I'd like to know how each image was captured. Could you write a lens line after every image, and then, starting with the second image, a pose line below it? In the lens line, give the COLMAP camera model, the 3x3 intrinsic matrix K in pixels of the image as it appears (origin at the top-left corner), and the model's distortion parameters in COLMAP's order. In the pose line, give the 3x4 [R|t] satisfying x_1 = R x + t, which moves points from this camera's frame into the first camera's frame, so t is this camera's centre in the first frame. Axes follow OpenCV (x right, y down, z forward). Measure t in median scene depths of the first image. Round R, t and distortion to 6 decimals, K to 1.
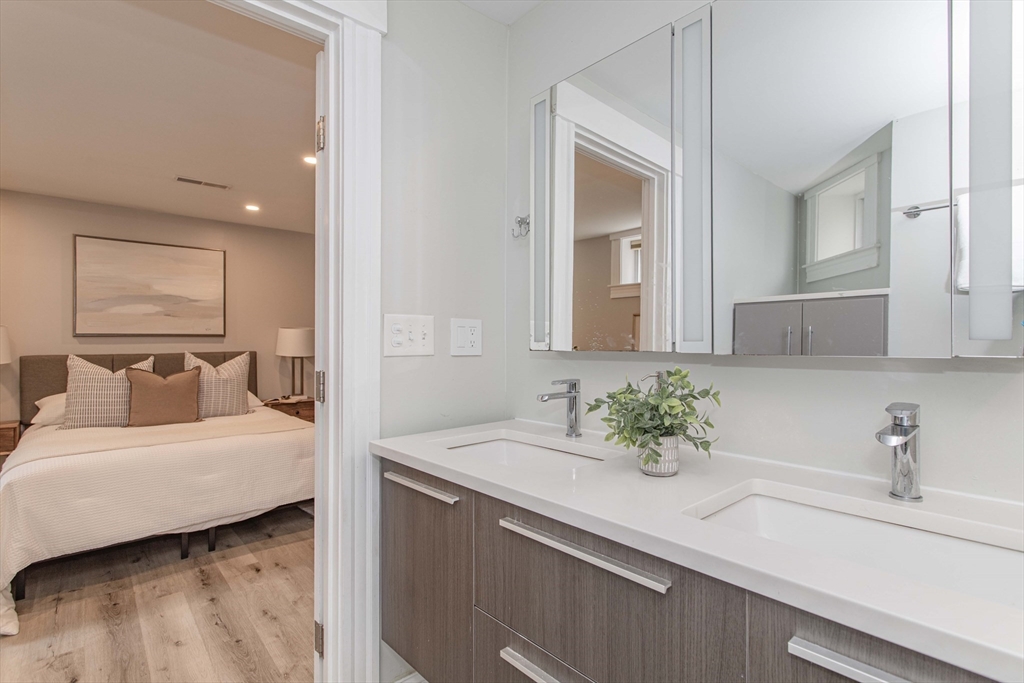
lens RADIAL K [[488.4, 0, 511.6], [0, 488.4, 340.0], [0, 0, 1]] dist [0.002239, 0.000362]
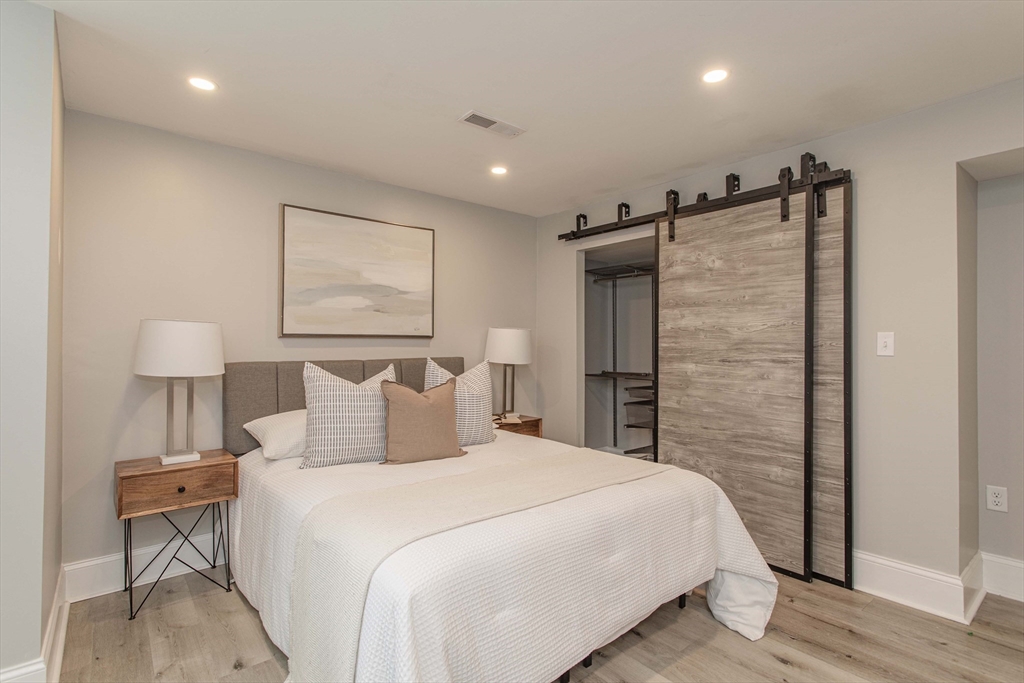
lens RADIAL K [[488.4, 0, 511.6], [0, 488.4, 340.0], [0, 0, 1]] dist [0.002239, 0.000362]
pose [[0.999566, 0.004381, -0.029130, -0.513018], [-0.004579, 0.999967, -0.006734, 0.000380], [0.029100, 0.006864, 0.999553, 0.250701]]
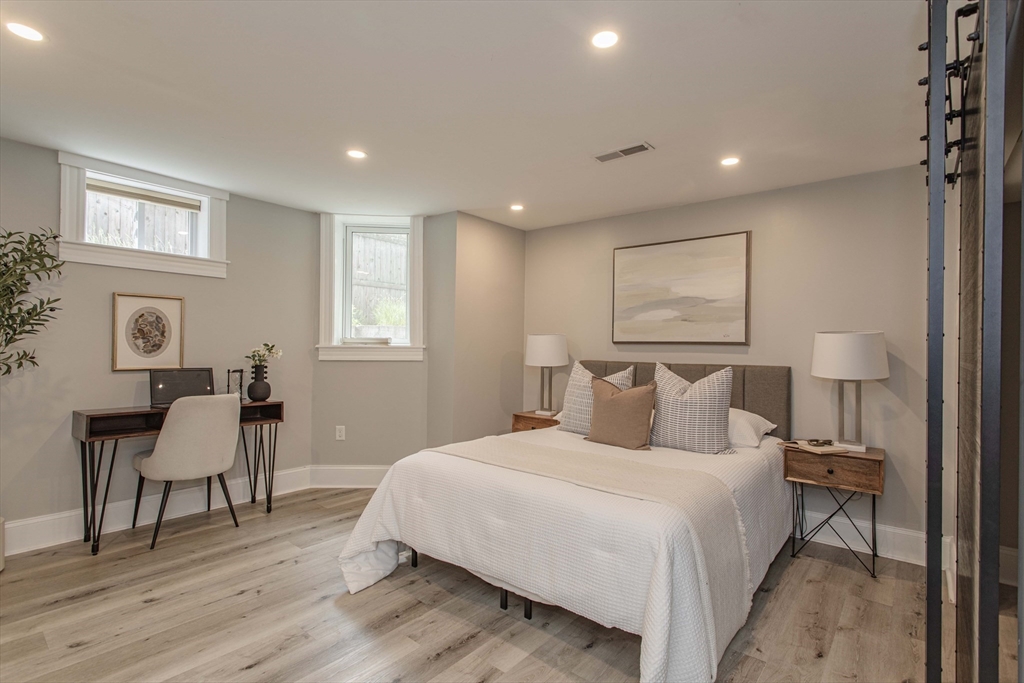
lens RADIAL K [[479.8, 0, 520.1], [0, 479.8, 340.7], [0, 0, 1]] dist [-0.000422, -0.000169]
pose [[0.169197, -0.004218, -0.985573, 0.101345], [-0.016773, 0.999834, -0.007158, -0.003217], [0.985440, 0.017743, 0.169098, 0.623088]]
